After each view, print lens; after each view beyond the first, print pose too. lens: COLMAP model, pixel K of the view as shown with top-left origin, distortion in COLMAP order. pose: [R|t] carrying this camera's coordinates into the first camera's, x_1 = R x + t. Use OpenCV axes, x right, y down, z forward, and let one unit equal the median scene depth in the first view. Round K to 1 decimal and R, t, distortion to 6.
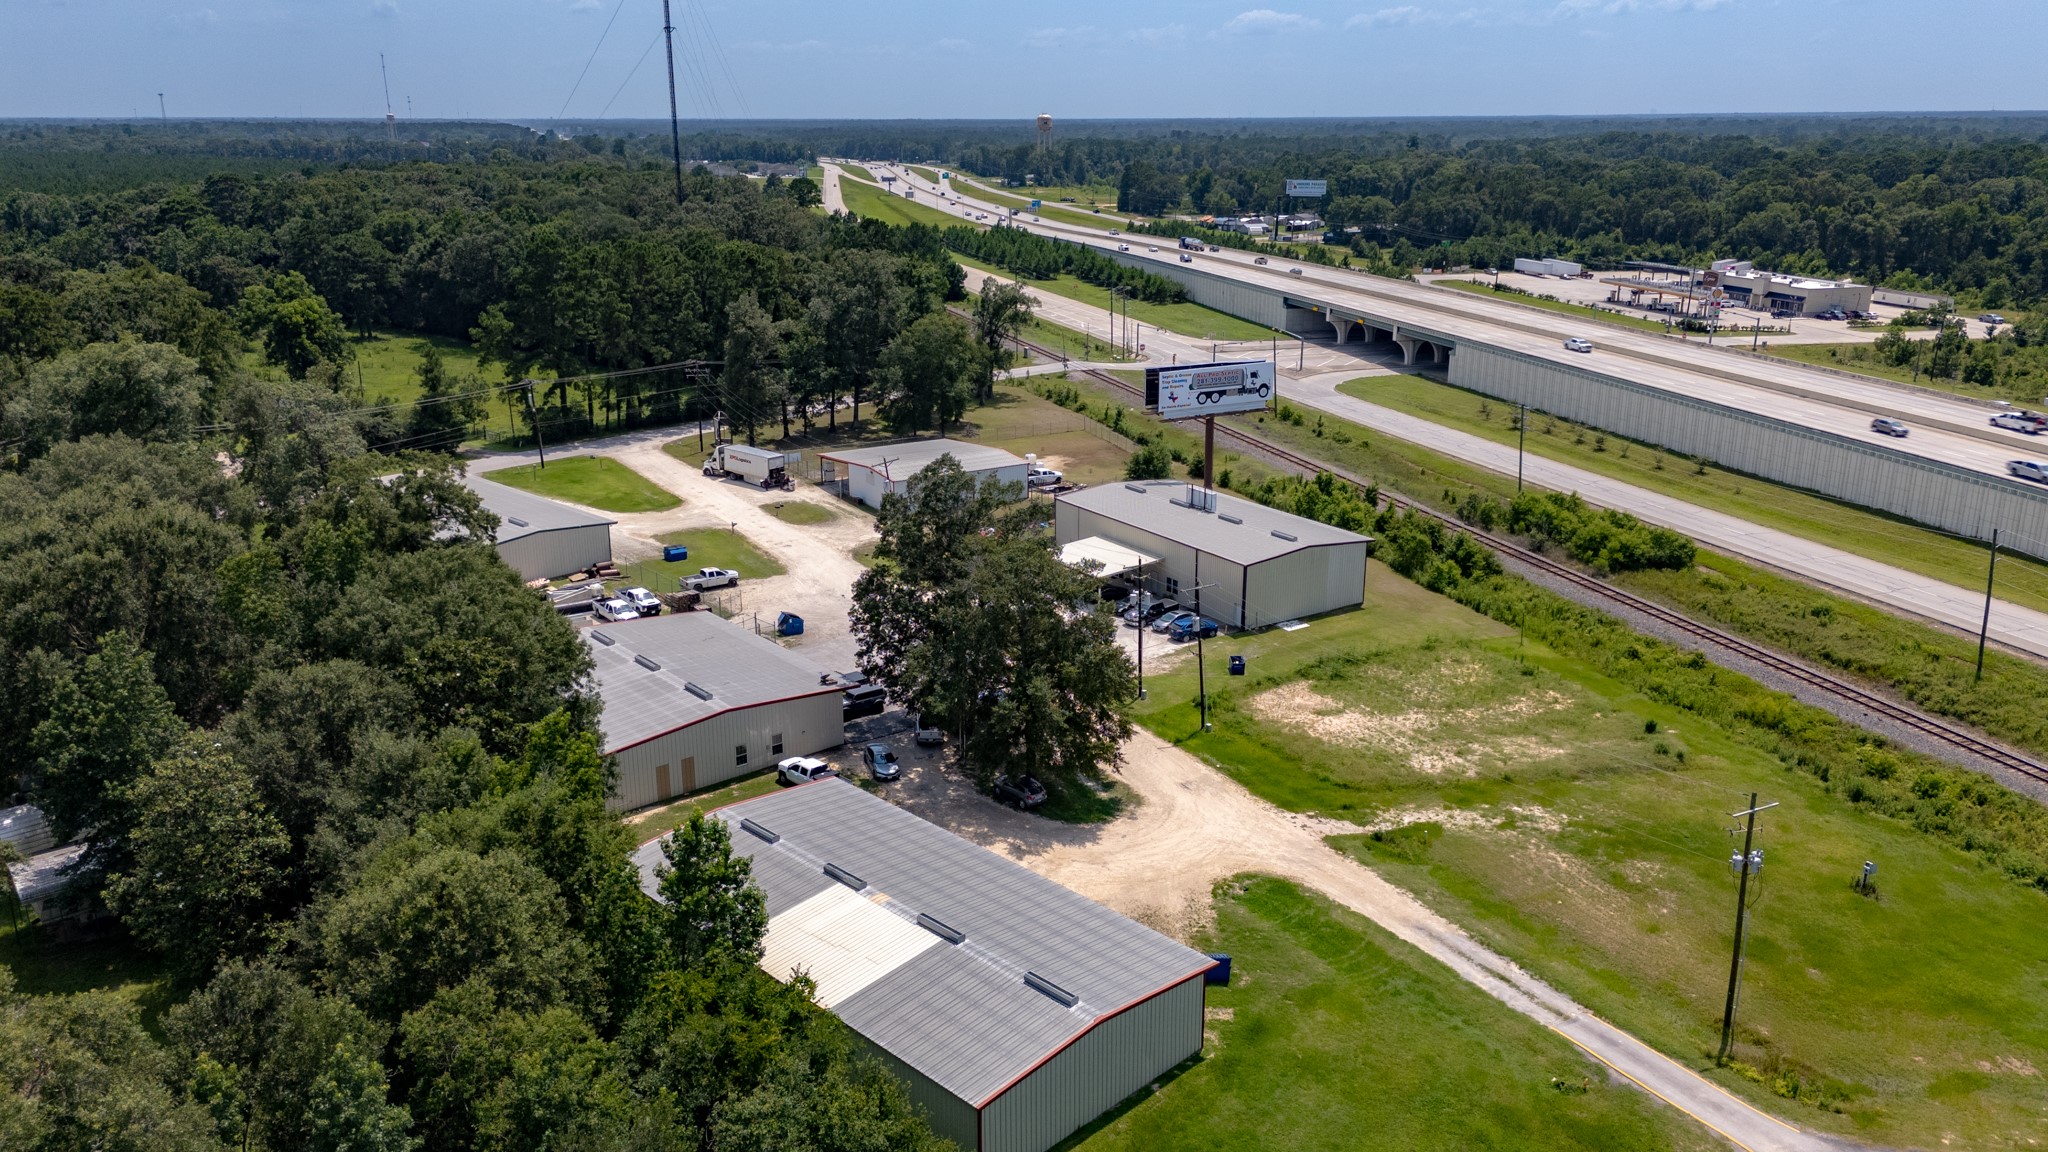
lens RADIAL K [[1523.2, 0, 1024.0], [0, 1523.2, 576.0], [0, 0, 1]] dist [0.039999, -0.043693]
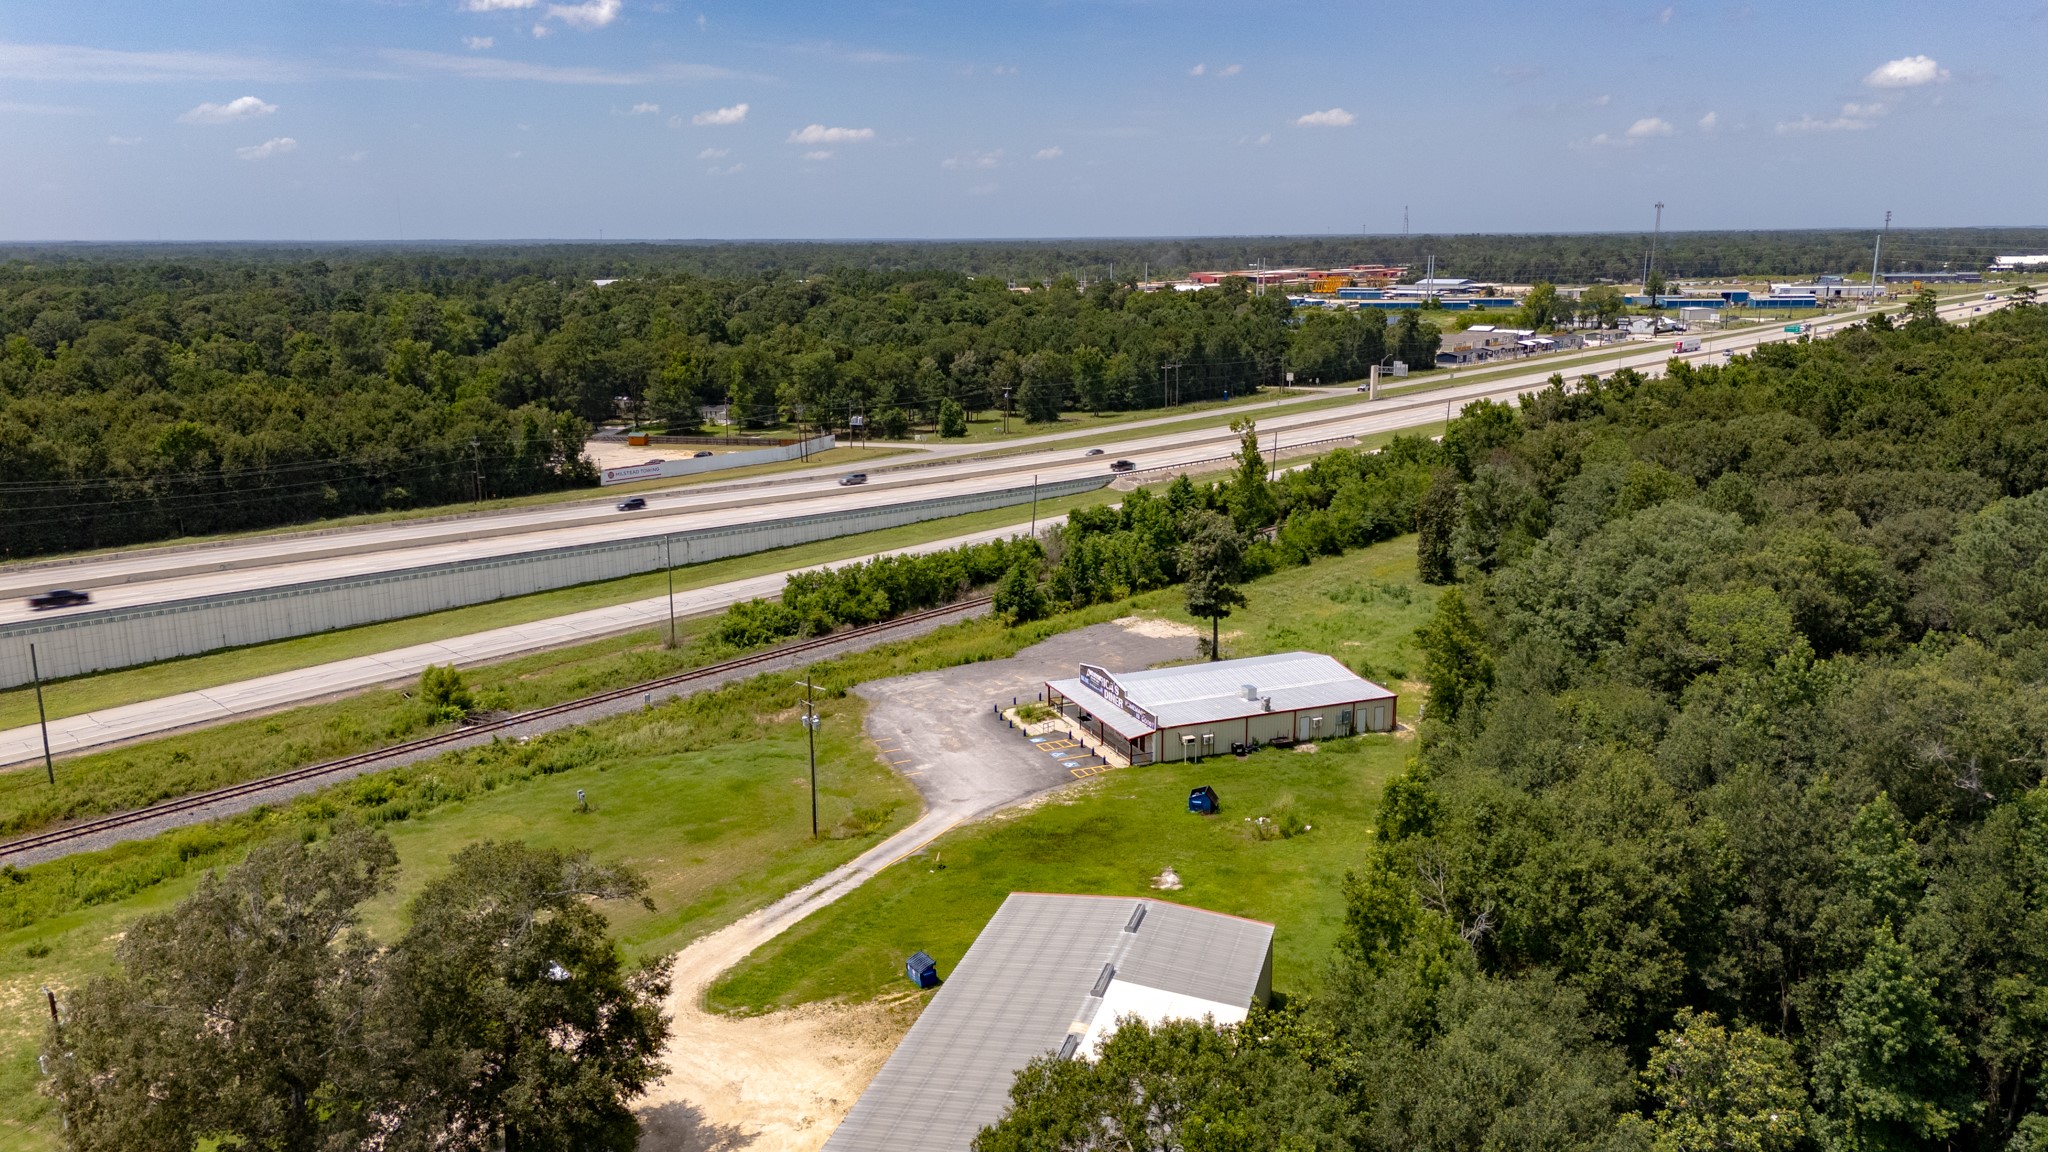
lens RADIAL K [[1494.0, 0, 1024.0], [0, 1494.0, 576.0], [0, 0, 1]] dist [0.035672, -0.000633]
pose [[-0.476076, -0.190909, 0.858432, -0.555967], [0.259983, 0.901964, 0.344774, -0.256108], [-0.840095, 0.387316, -0.379771, 0.843938]]
